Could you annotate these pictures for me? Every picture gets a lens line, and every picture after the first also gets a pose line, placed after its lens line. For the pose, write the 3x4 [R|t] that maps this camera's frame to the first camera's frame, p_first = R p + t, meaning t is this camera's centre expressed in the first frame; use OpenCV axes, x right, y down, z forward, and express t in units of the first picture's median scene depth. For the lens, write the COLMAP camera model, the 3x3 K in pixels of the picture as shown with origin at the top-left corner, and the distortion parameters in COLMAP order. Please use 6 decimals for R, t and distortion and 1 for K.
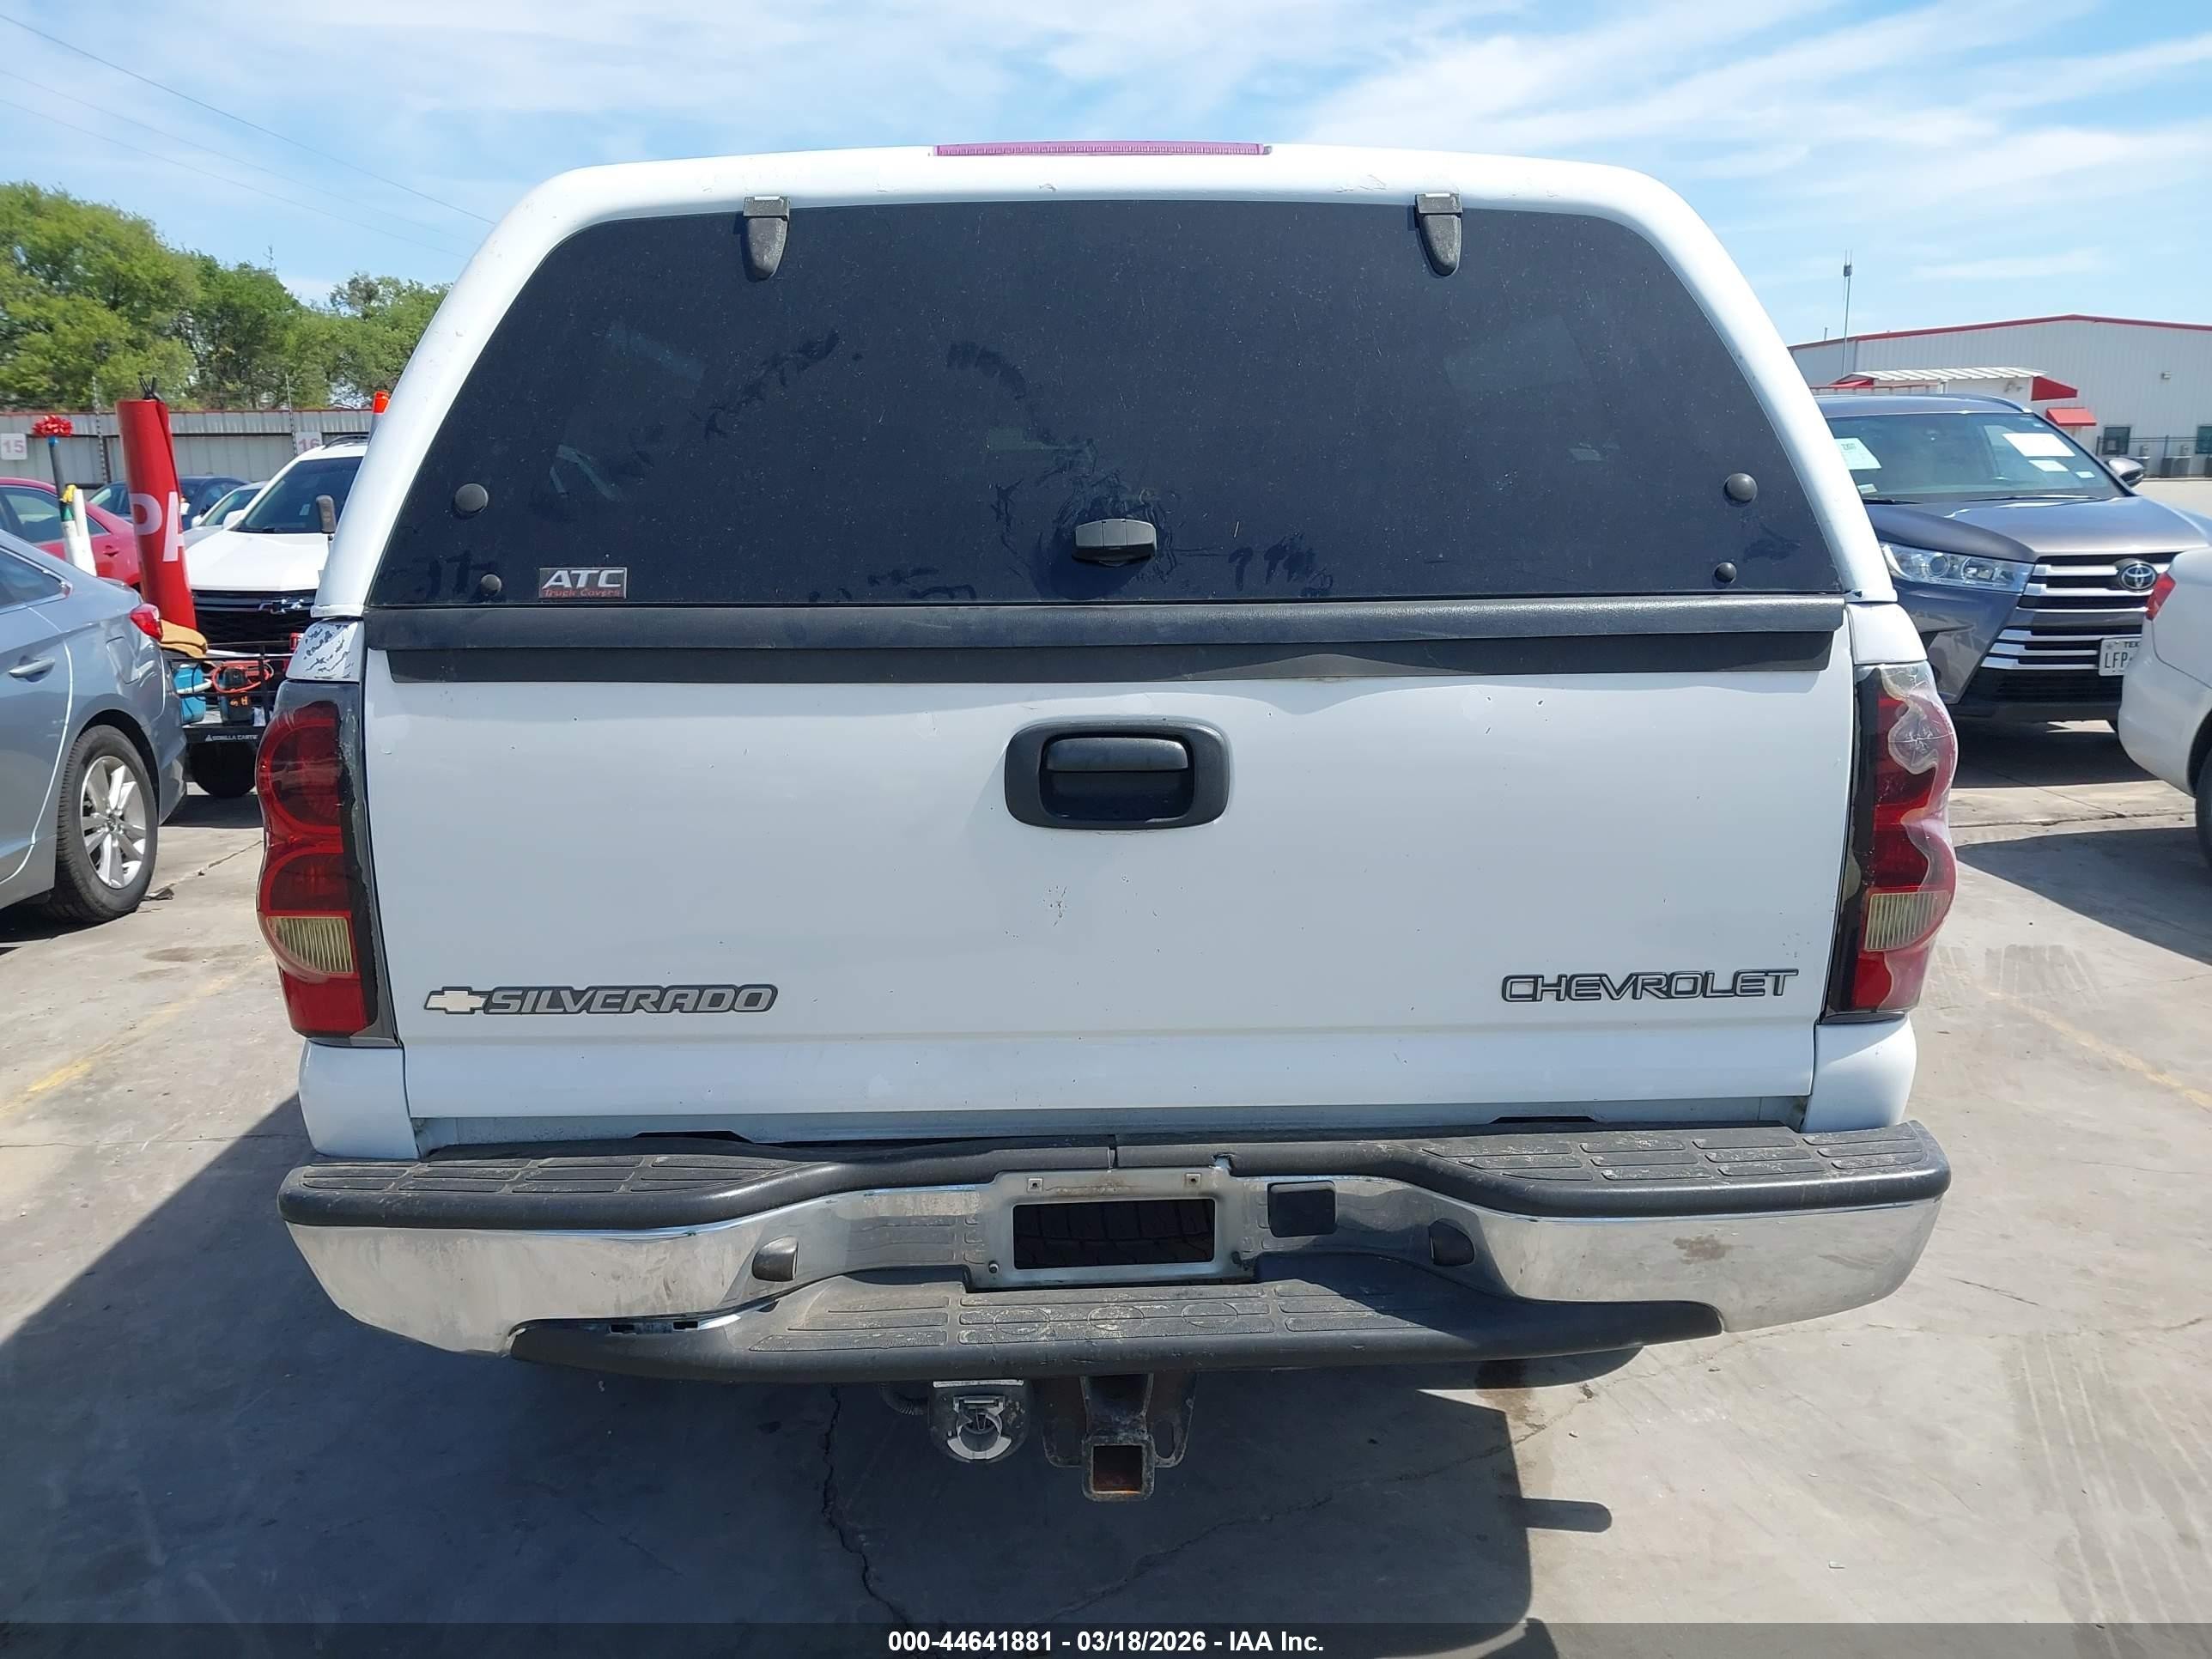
lens RADIAL K [[1747.0, 0, 1091.9], [0, 1747.0, 827.0], [0, 0, 1]] dist [0.009031, -0.014236]
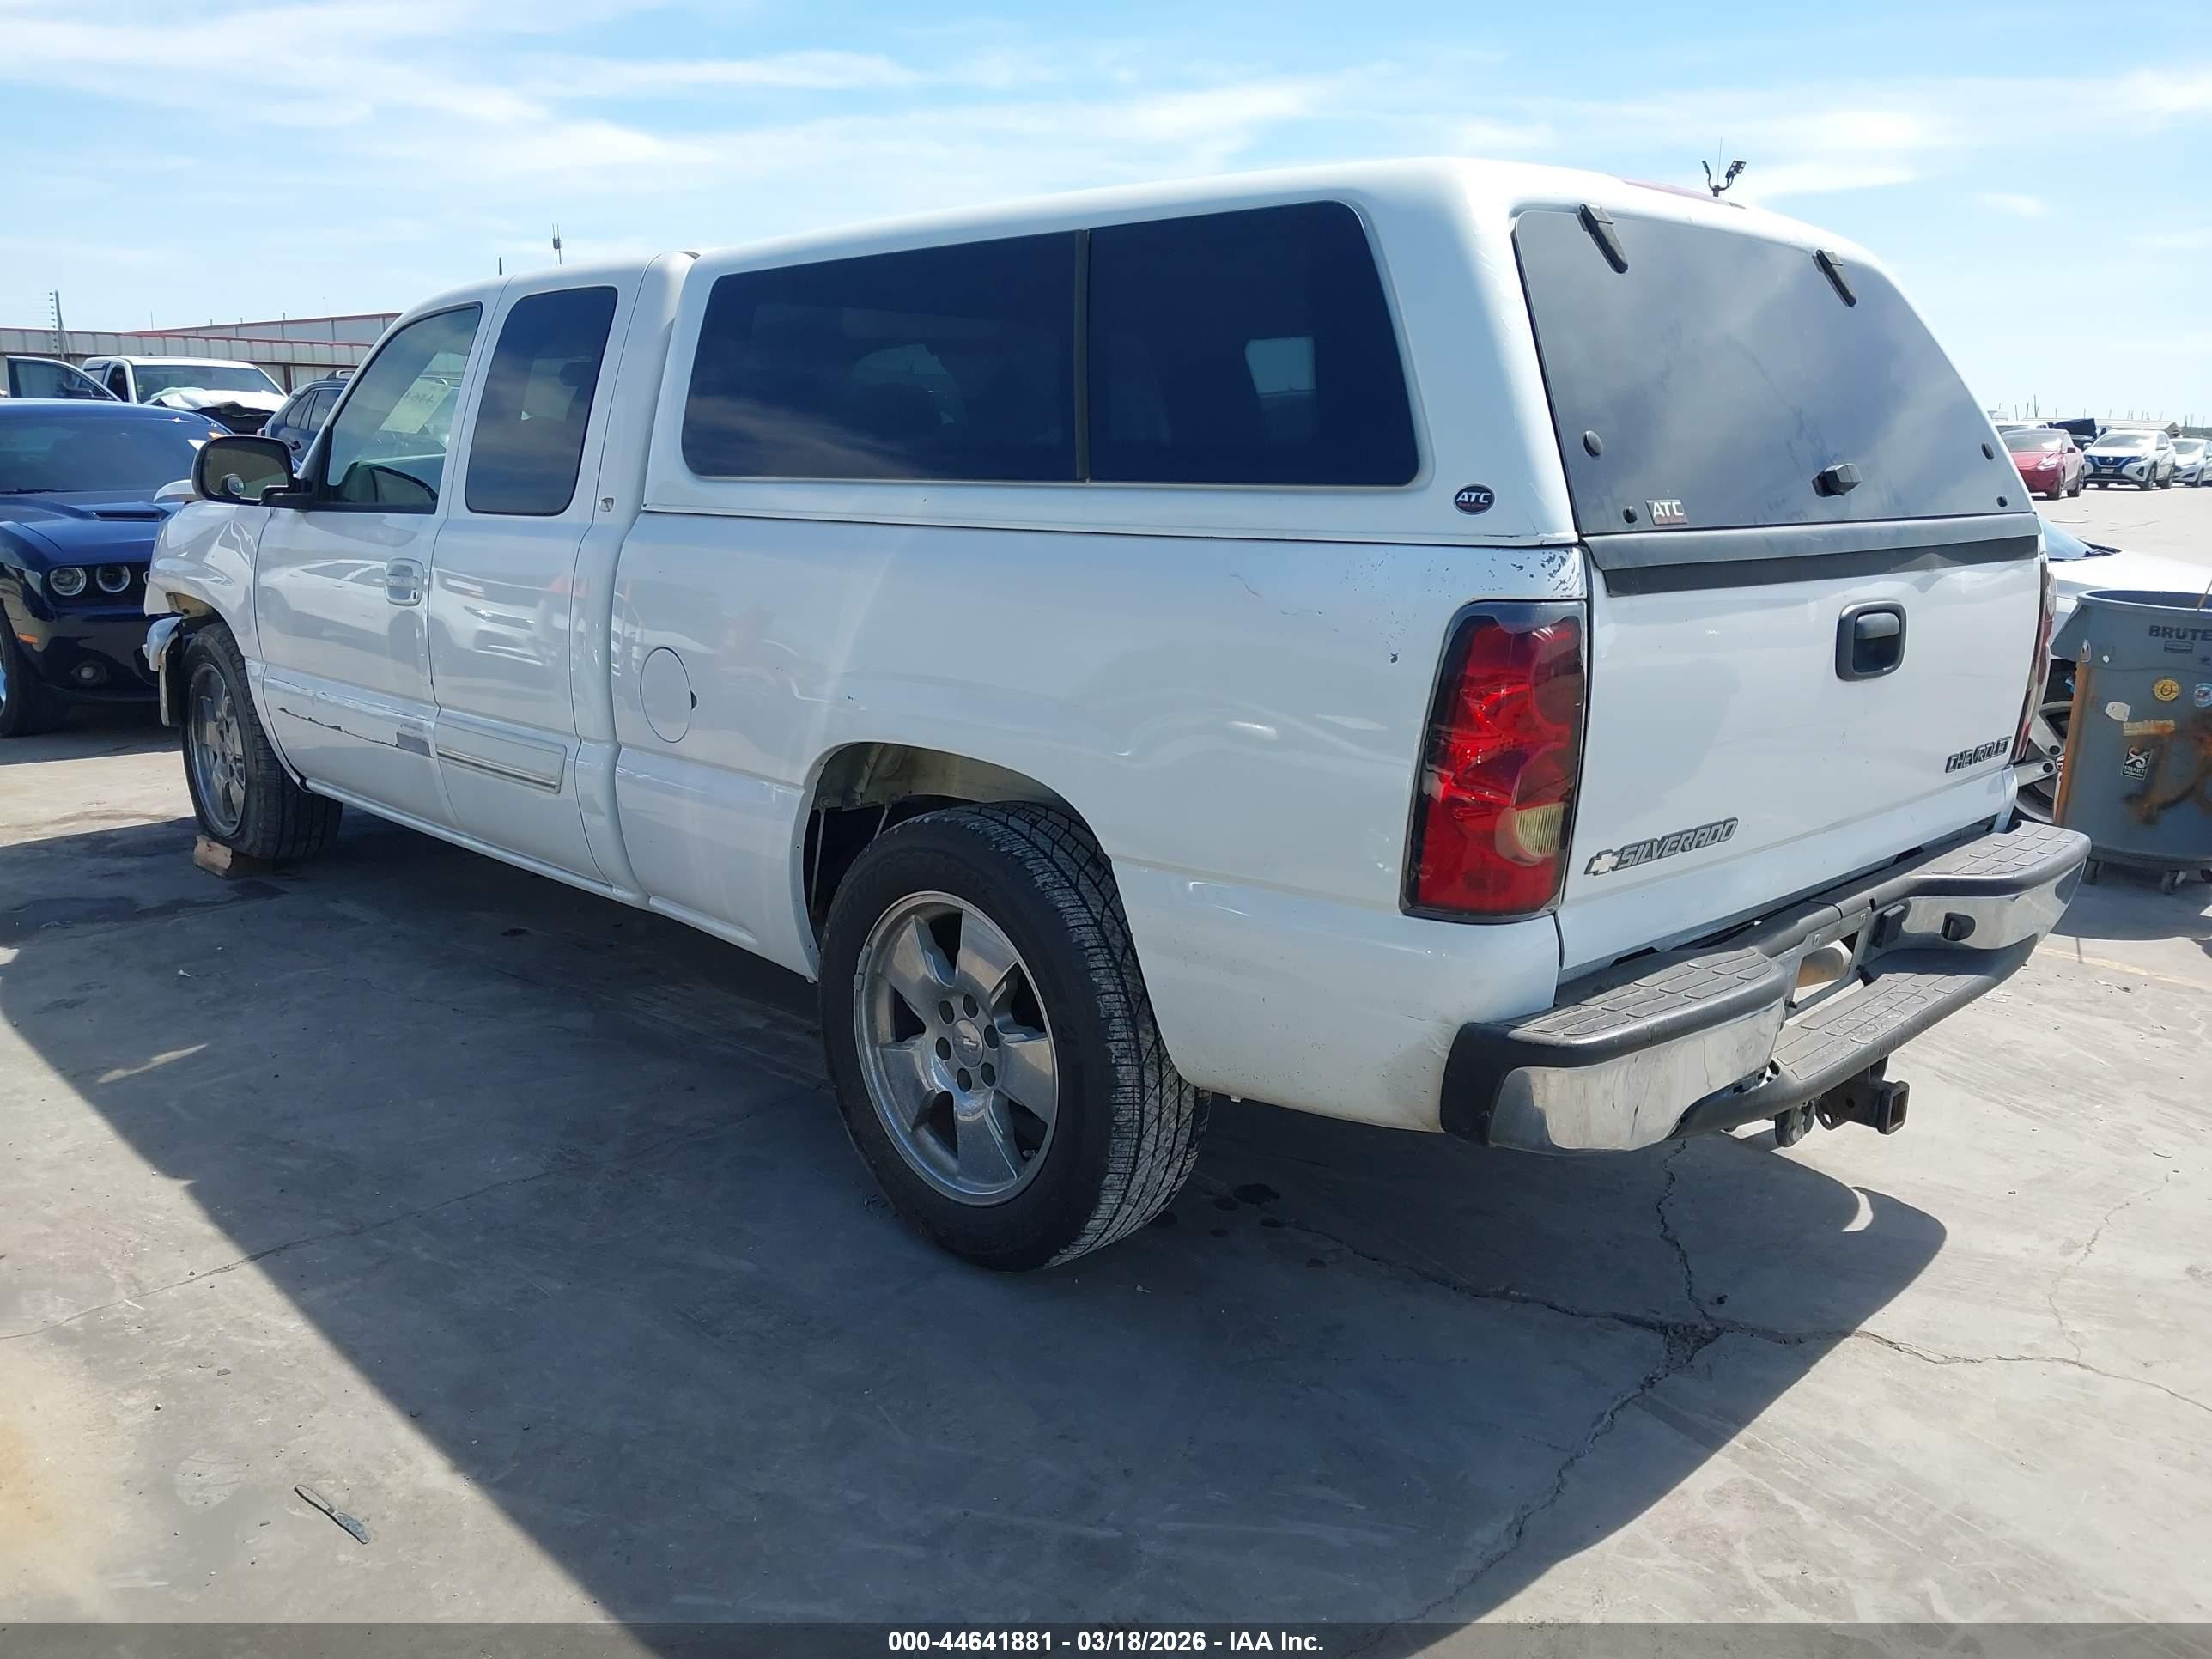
lens RADIAL K [[1747.0, 0, 1091.9], [0, 1747.0, 827.0], [0, 0, 1]] dist [0.009031, -0.014236]
pose [[0.732530, -0.126565, 0.668865, -1.404430], [0.112702, 0.991553, 0.064195, -0.041408], [-0.671340, 0.028358, 0.740606, 0.339494]]
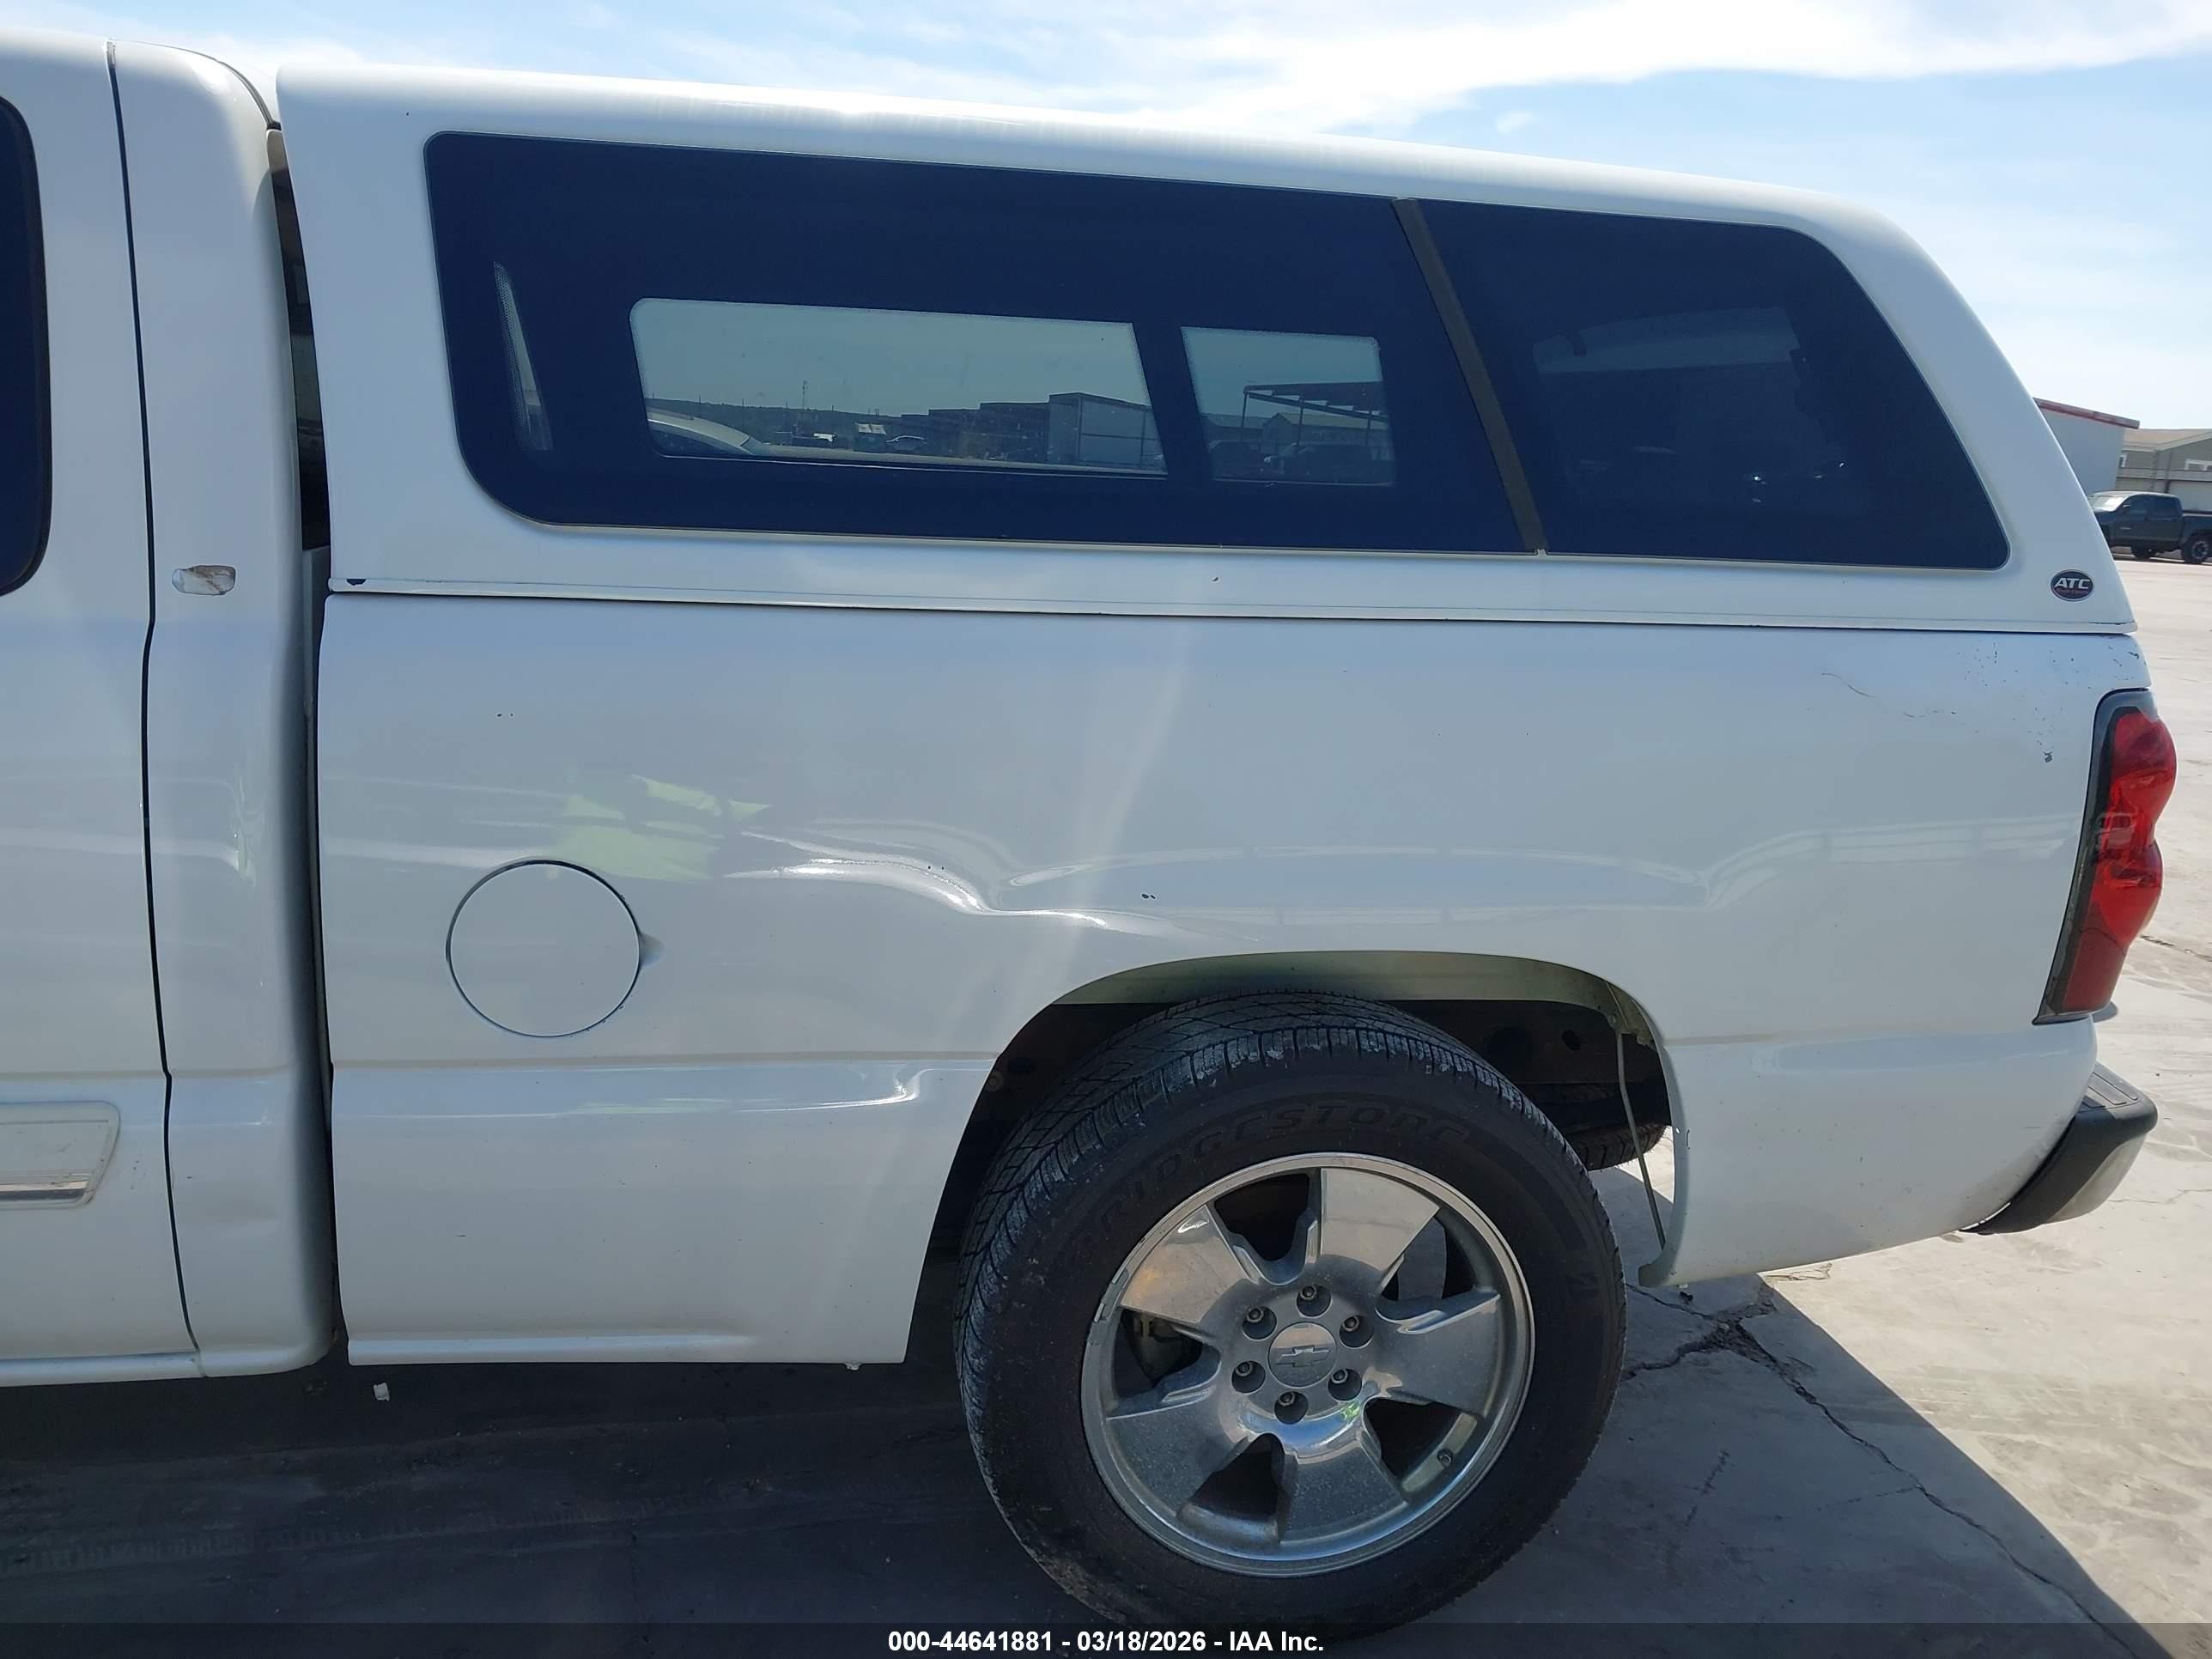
lens RADIAL K [[1739.1, 0, 1082.3], [0, 1739.1, 829.6], [0, 0, 1]] dist [0.022692, -0.038637]
pose [[-0.155875, -0.209048, 0.965403, -1.423211], [0.138949, 0.962990, 0.230960, -0.343119], [-0.977955, 0.170142, -0.121059, 1.774606]]
